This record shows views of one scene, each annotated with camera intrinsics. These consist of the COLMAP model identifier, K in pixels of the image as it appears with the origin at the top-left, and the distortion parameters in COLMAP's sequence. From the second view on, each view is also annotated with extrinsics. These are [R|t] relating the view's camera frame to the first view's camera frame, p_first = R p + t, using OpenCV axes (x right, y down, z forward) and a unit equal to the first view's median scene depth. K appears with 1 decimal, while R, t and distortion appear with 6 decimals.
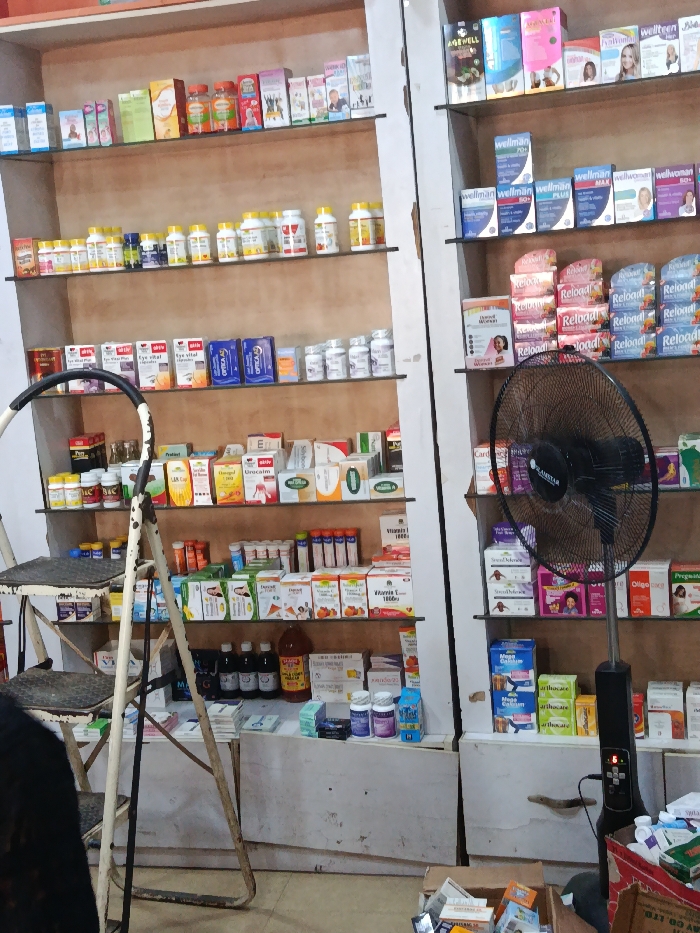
lens RADIAL K [[1308.2, 0, 350.0], [0, 1308.2, 466.5], [0, 0, 1]] dist [0.195450, -0.620436]
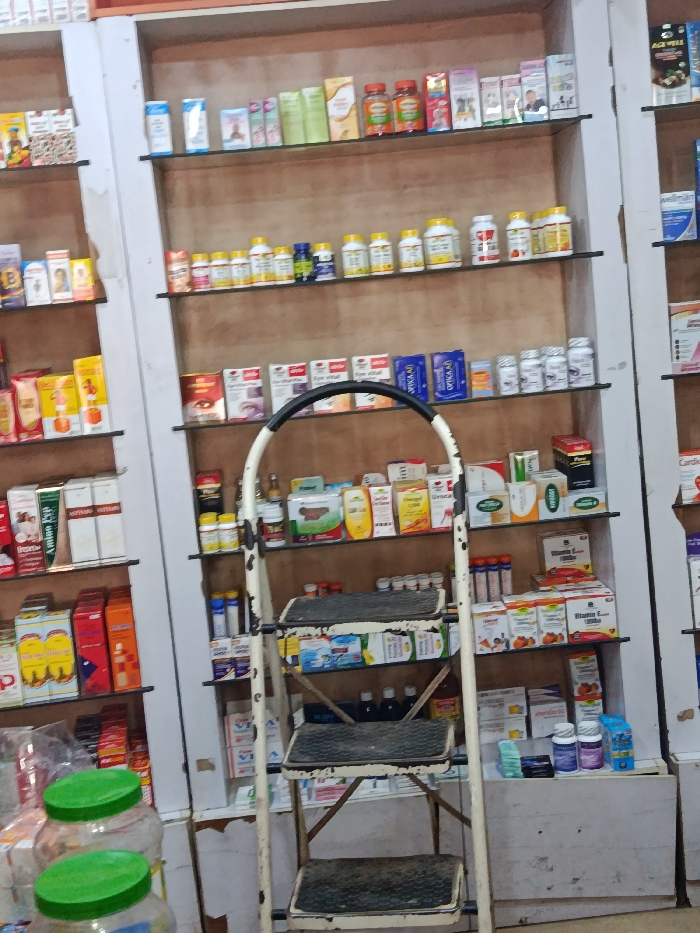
lens RADIAL K [[1308.2, 0, 350.0], [0, 1308.2, 466.5], [0, 0, 1]] dist [0.195450, -0.620436]
pose [[0.955962, -0.048945, 0.289380, -0.407355], [0.064849, 0.996852, -0.045625, 0.021393], [-0.286236, 0.062382, 0.956126, 0.129675]]
